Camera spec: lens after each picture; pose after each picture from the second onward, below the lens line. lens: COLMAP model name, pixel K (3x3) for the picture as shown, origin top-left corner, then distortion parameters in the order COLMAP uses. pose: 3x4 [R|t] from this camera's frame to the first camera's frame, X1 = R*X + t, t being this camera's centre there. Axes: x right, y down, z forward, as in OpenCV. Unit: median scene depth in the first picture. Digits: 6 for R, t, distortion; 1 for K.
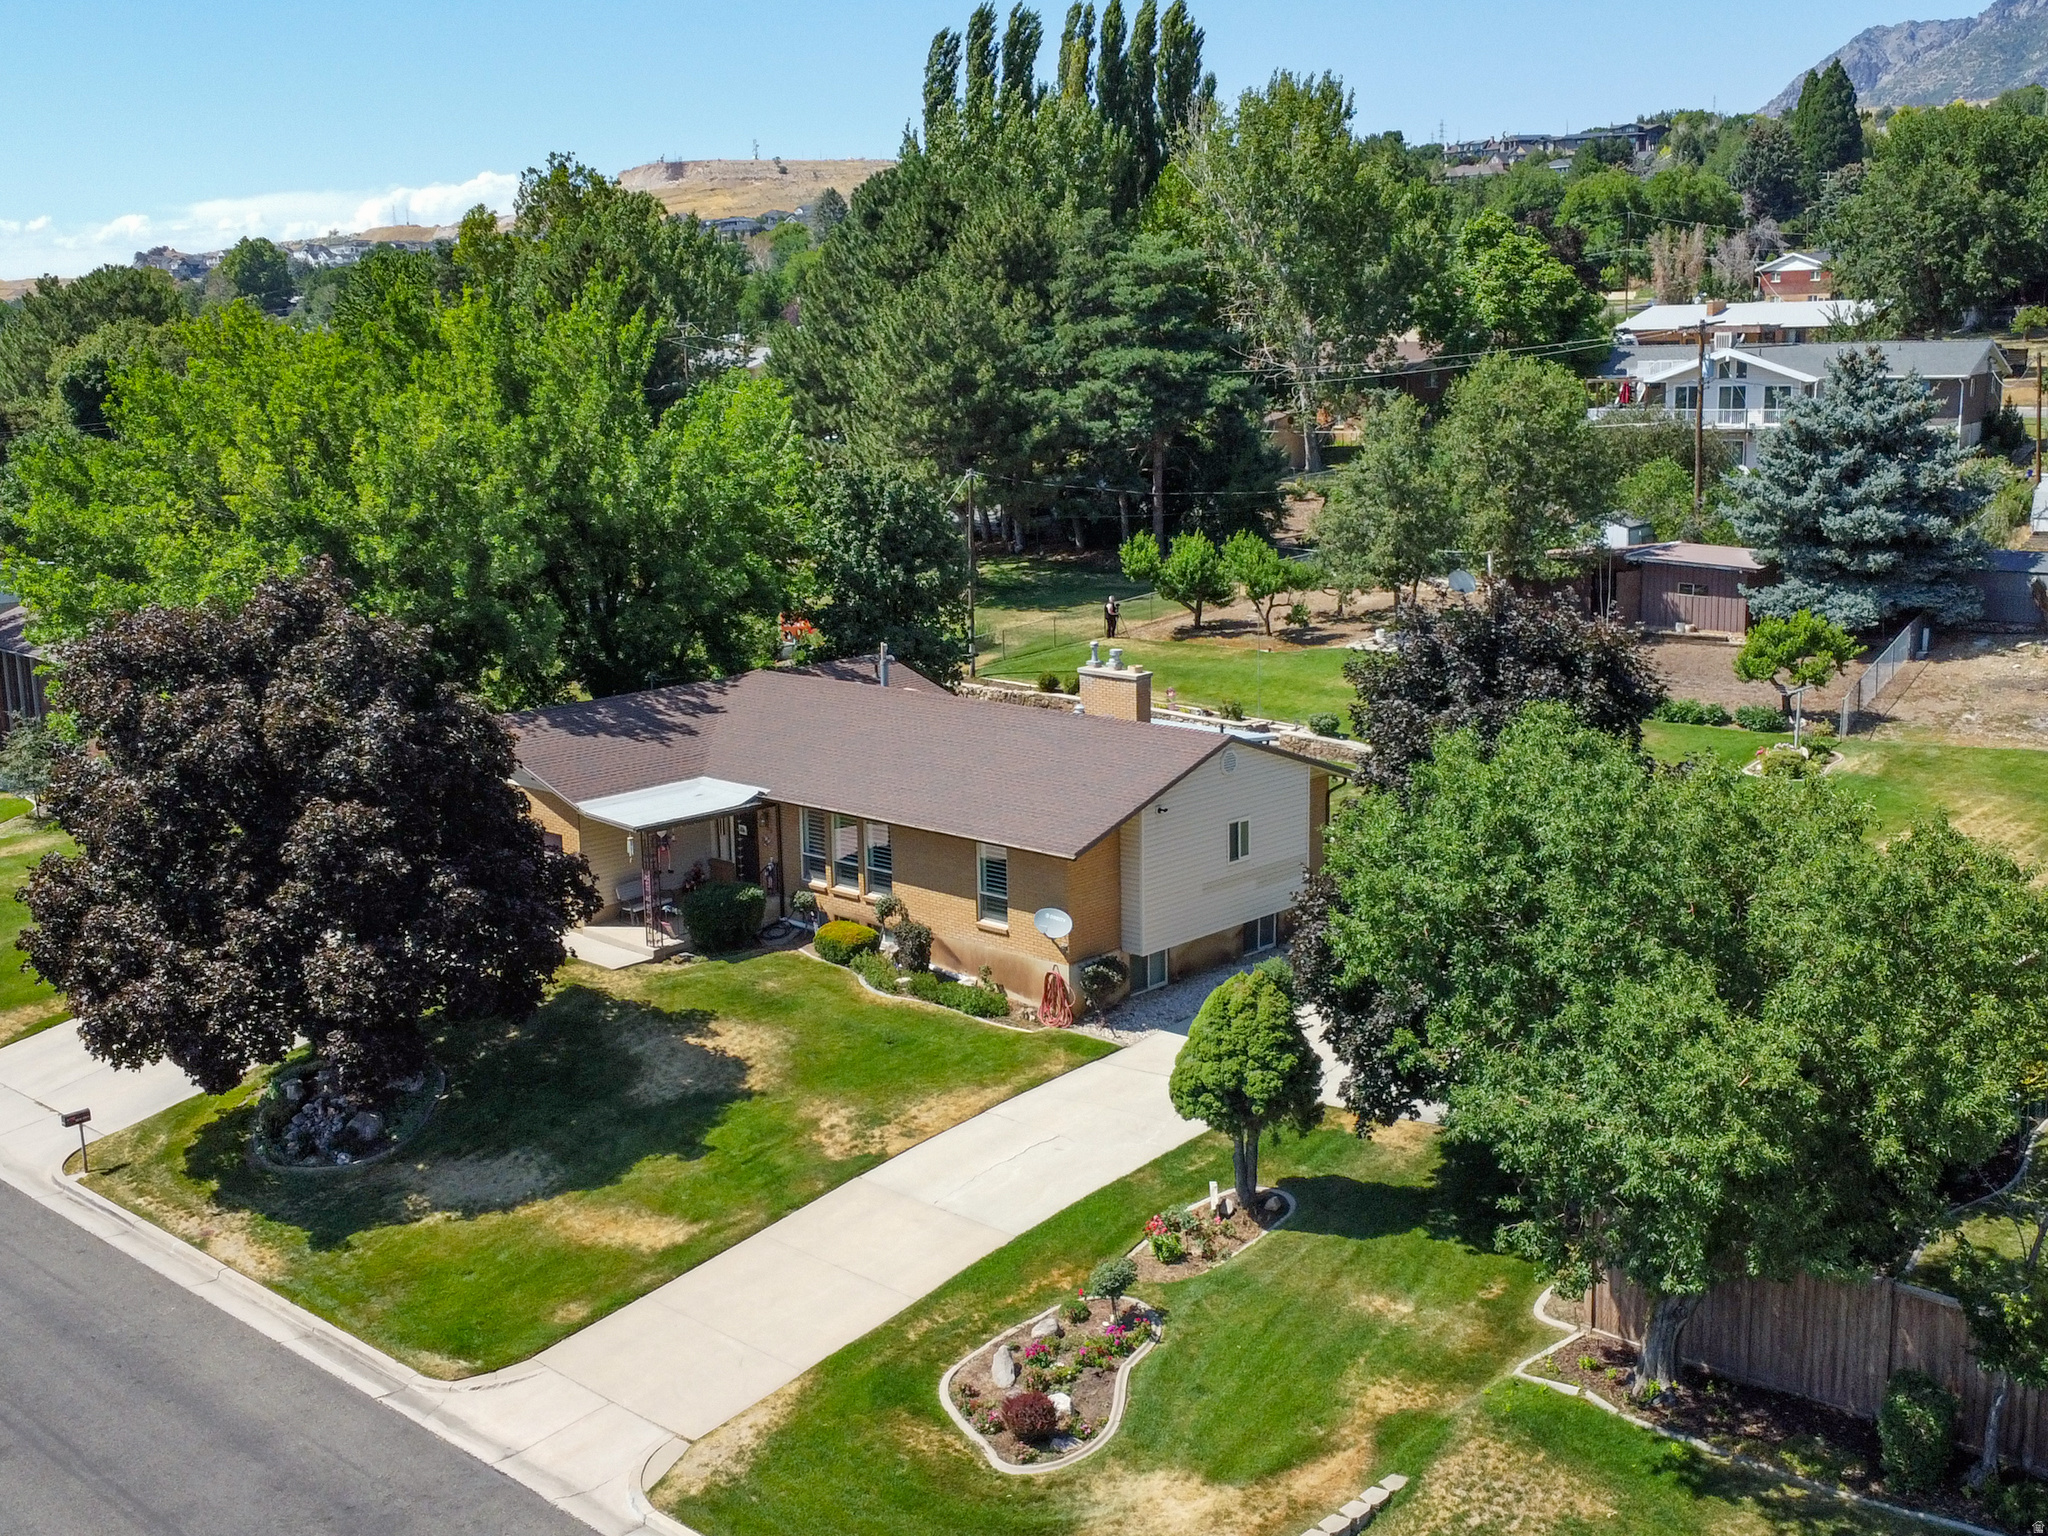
lens RADIAL K [[2186.8, 0, 1042.2], [0, 2186.8, 739.4], [0, 0, 1]] dist [0.007069, 0.000000]
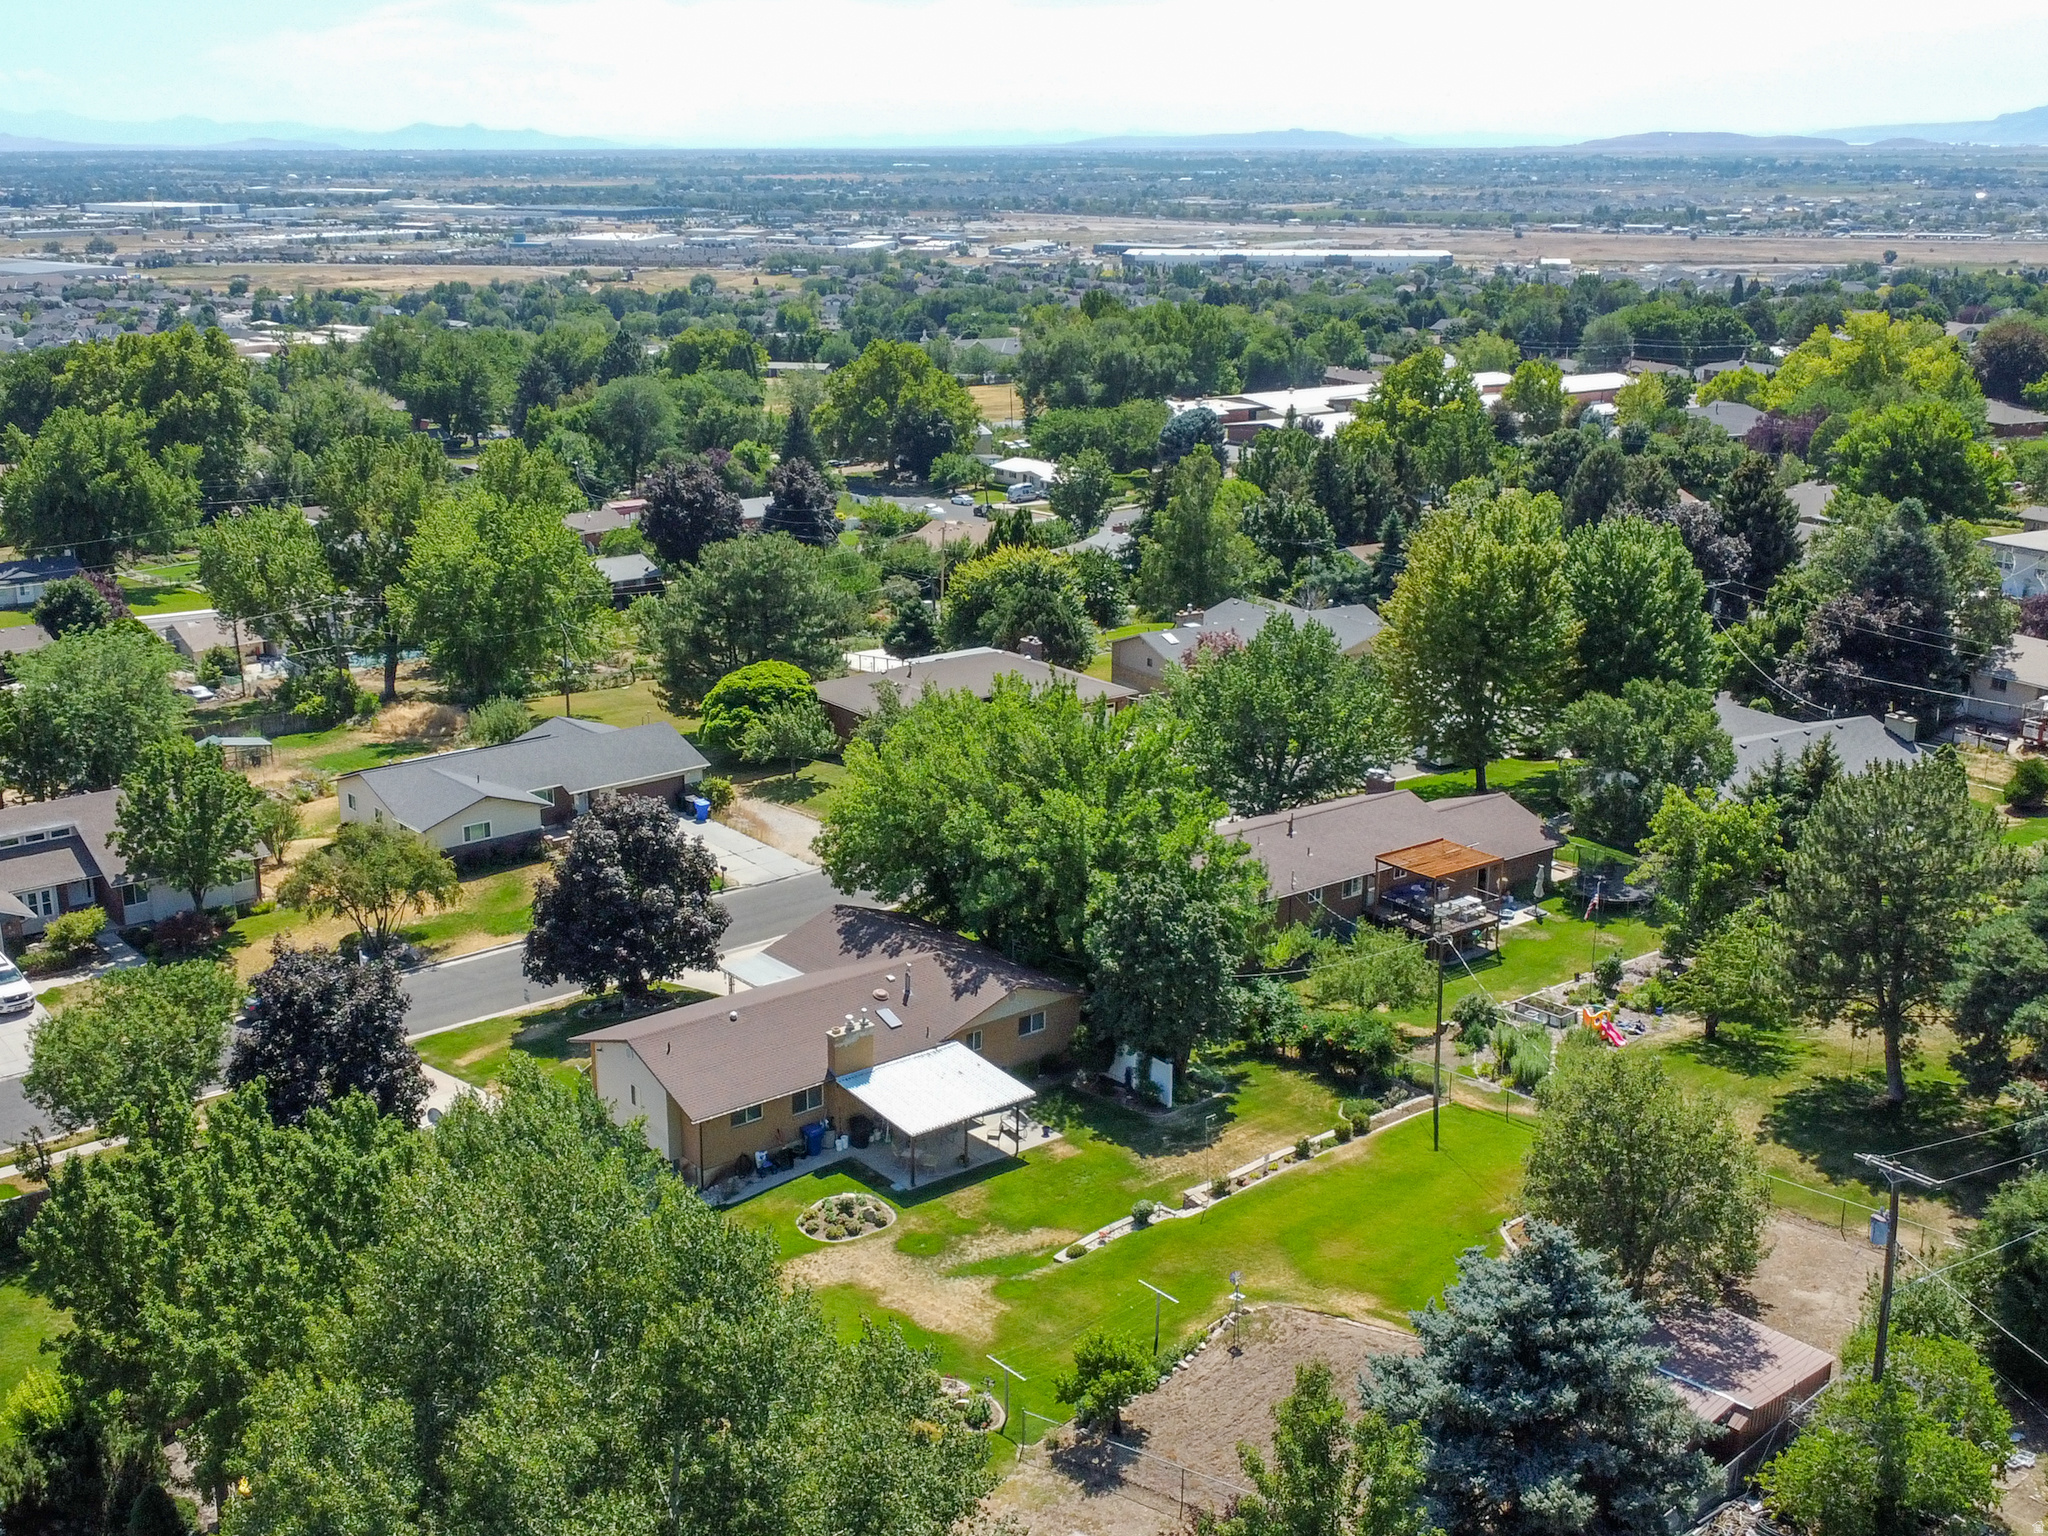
lens RADIAL K [[2186.8, 0, 931.9], [0, 2186.8, 811.6], [0, 0, 1]] dist [0.007069, 0.000000]
pose [[-0.157393, 0.311671, -0.937064, 1.807718], [-0.173352, 0.925437, 0.336921, -0.892518], [0.972202, 0.215471, -0.091628, 1.439087]]
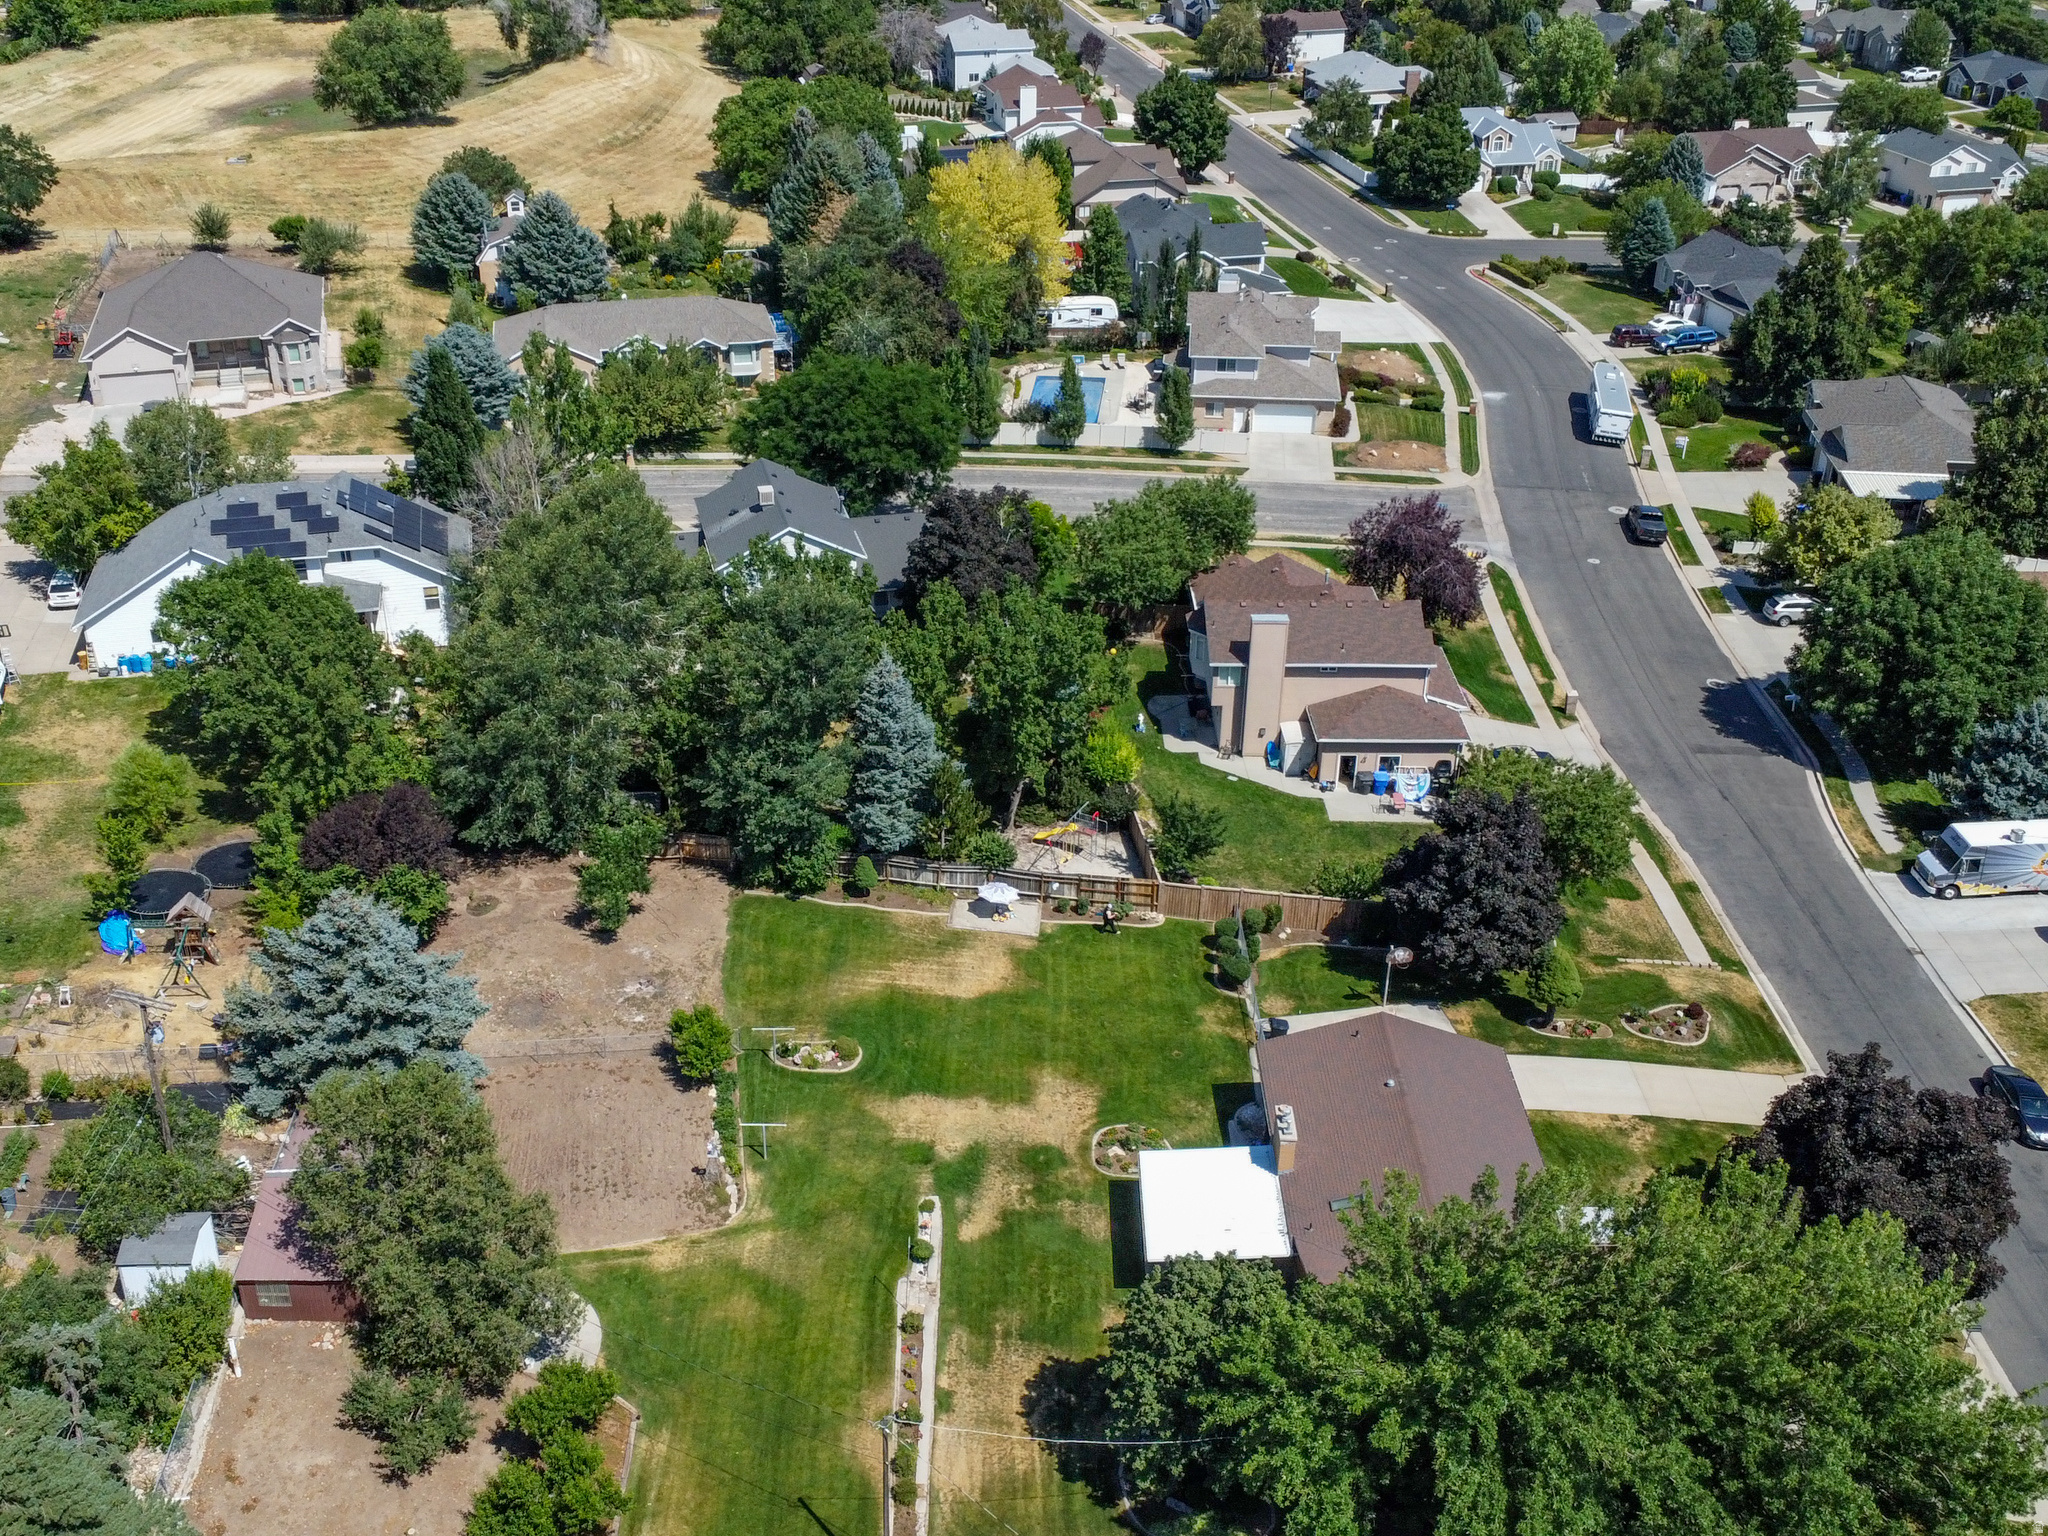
lens RADIAL K [[2054.0, 0, 899.1], [0, 2054.0, 780.3], [0, 0, 1]] dist [0.006375, 0.000000]
pose [[-0.648761, -0.337051, 0.682280, -0.831129], [0.166146, 0.812202, 0.559216, -1.296793], [-0.742634, 0.476156, -0.470925, 2.151561]]
